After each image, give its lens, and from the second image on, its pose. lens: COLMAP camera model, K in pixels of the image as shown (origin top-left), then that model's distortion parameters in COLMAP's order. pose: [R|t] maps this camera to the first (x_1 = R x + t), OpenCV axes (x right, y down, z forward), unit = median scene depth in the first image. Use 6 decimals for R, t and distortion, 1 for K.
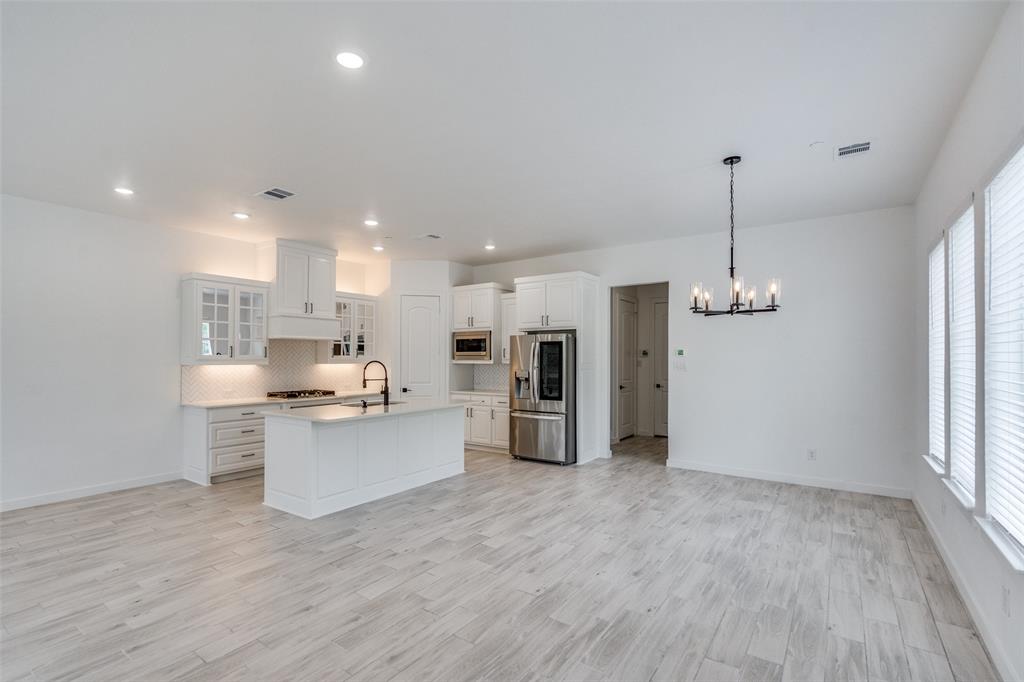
lens RADIAL K [[473.0, 0, 501.1], [0, 473.0, 347.8], [0, 0, 1]] dist [-0.000851, -0.000004]
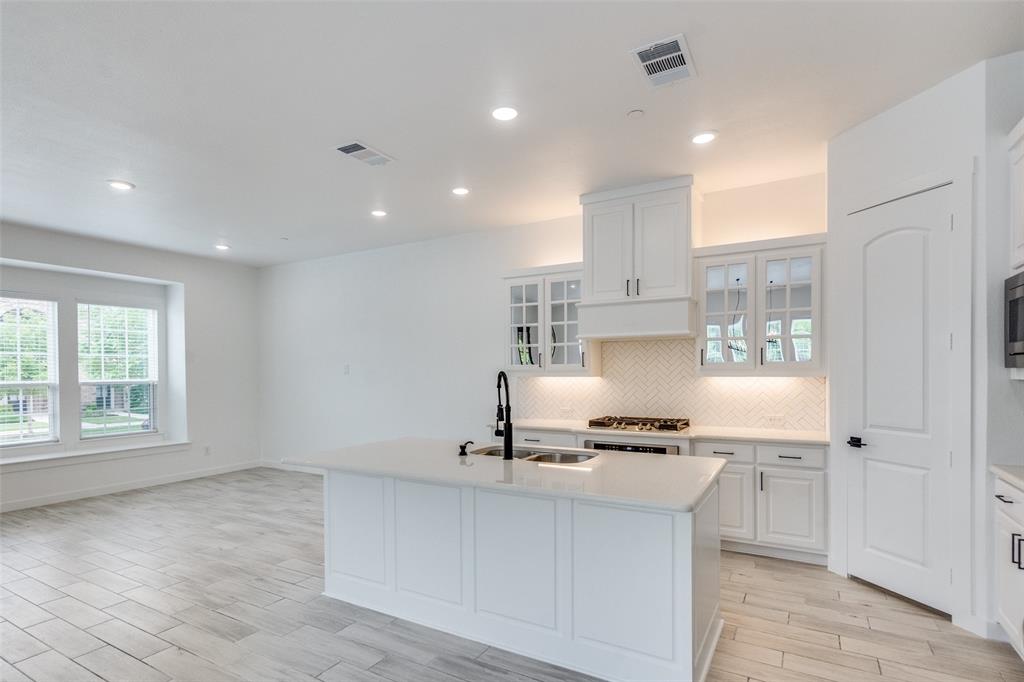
lens RADIAL K [[498.0, 0, 501.5], [0, 498.0, 374.1], [0, 0, 1]] dist [0.000487, 0.000109]
pose [[0.091957, 0.008322, -0.995728, 0.277848], [0.026268, 0.999597, 0.010780, 0.023146], [0.995416, -0.027147, 0.091701, 0.926060]]
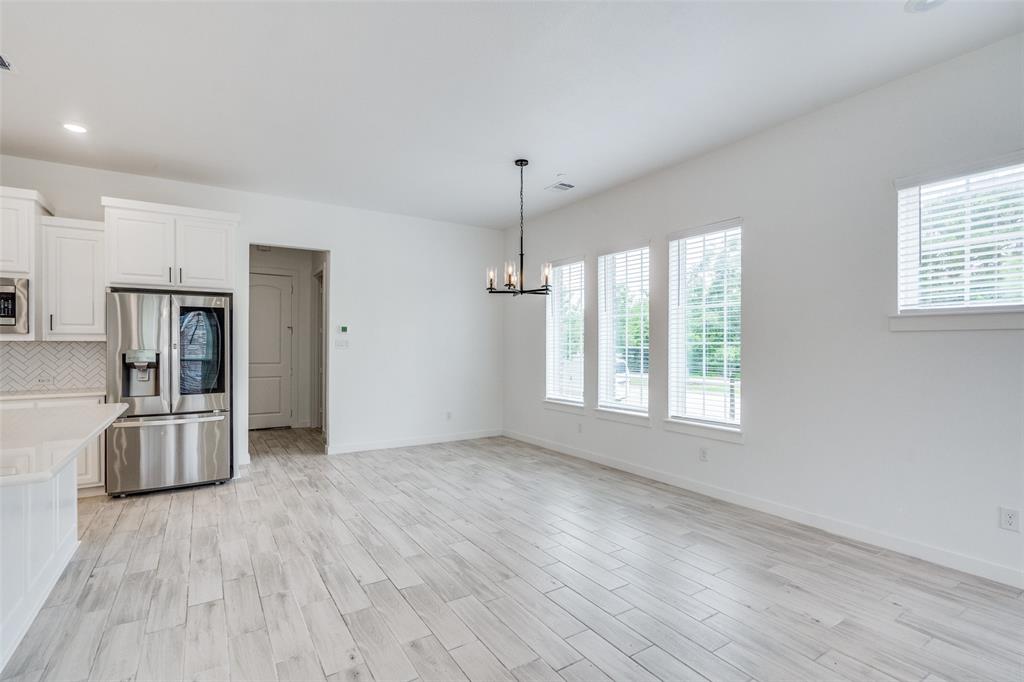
lens RADIAL K [[473.0, 0, 501.1], [0, 473.0, 347.8], [0, 0, 1]] dist [-0.000851, -0.000004]
pose [[0.390668, -0.004177, 0.920522, -0.421107], [-0.016409, 0.999799, 0.011501, 0.036138], [-0.920385, -0.019598, 0.390521, 0.412444]]
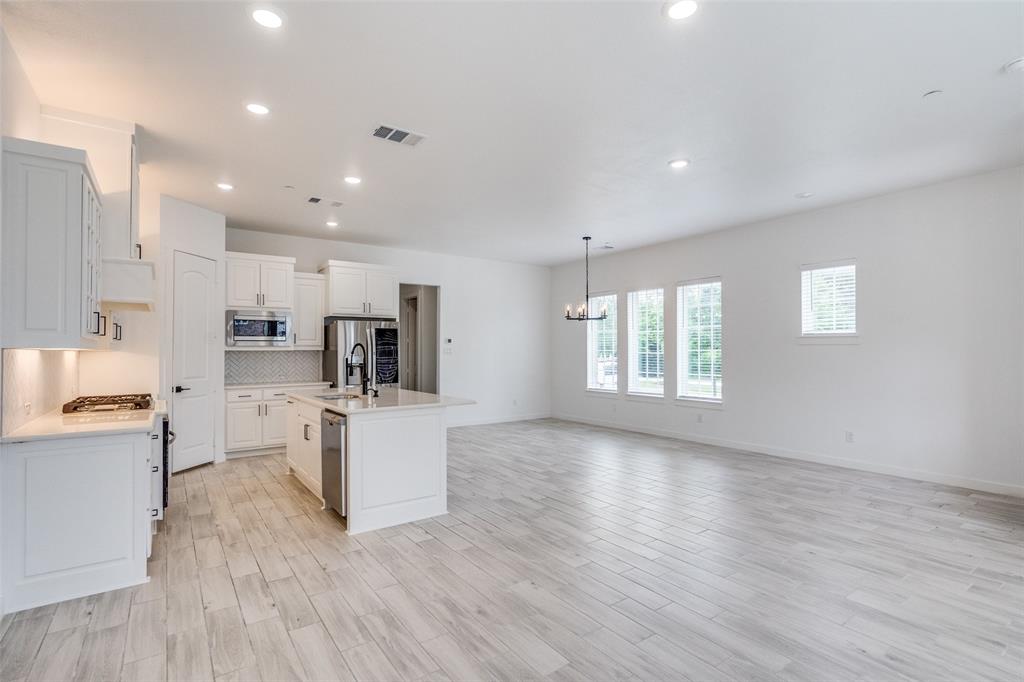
lens RADIAL K [[473.0, 0, 501.1], [0, 473.0, 347.8], [0, 0, 1]] dist [-0.000851, -0.000004]
pose [[0.358831, 0.003068, 0.933397, -0.960649], [-0.013527, 0.999907, 0.001914, 0.029826], [-0.933304, -0.013313, 0.358839, 0.451332]]
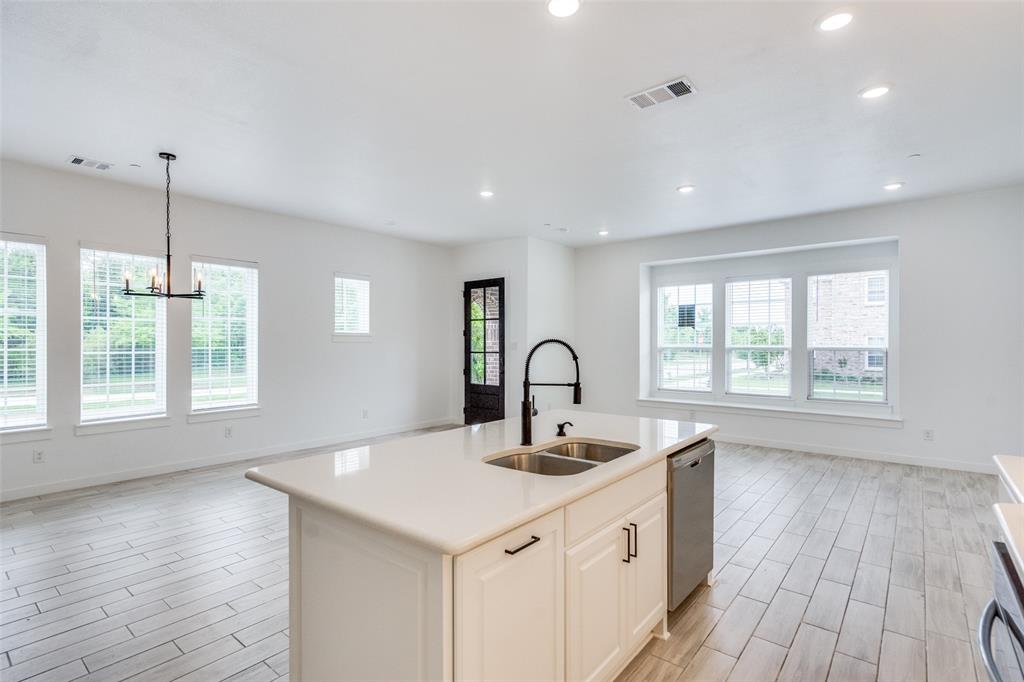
lens RADIAL K [[508.8, 0, 481.6], [0, 508.8, 341.0], [0, 0, 1]] dist [-0.000862, 0.000002]
pose [[-0.992101, 0.001694, 0.125429, -0.259775], [-0.000666, 0.999824, -0.018774, 0.037412], [-0.125439, -0.018709, -0.991925, 1.446867]]
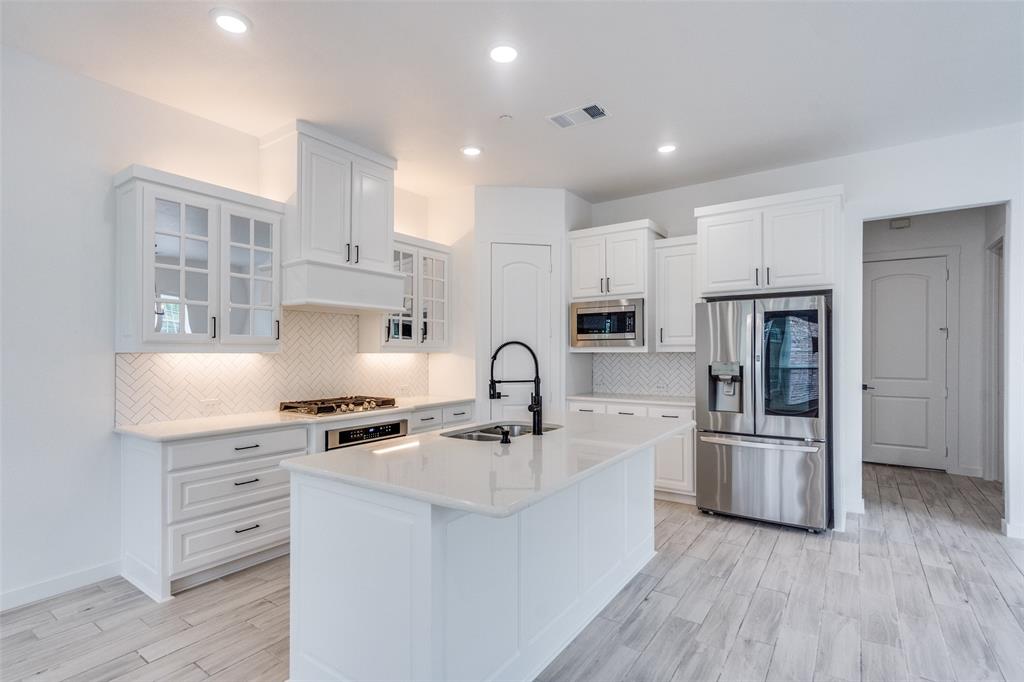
lens RADIAL K [[493.8, 0, 505.8], [0, 493.8, 351.3], [0, 0, 1]] dist [0.013147, 0.000291]
pose [[0.999980, -0.002571, -0.005702, -0.270497], [0.002659, 0.999876, 0.015517, 0.029743], [0.005662, -0.015532, 0.999863, 0.500076]]
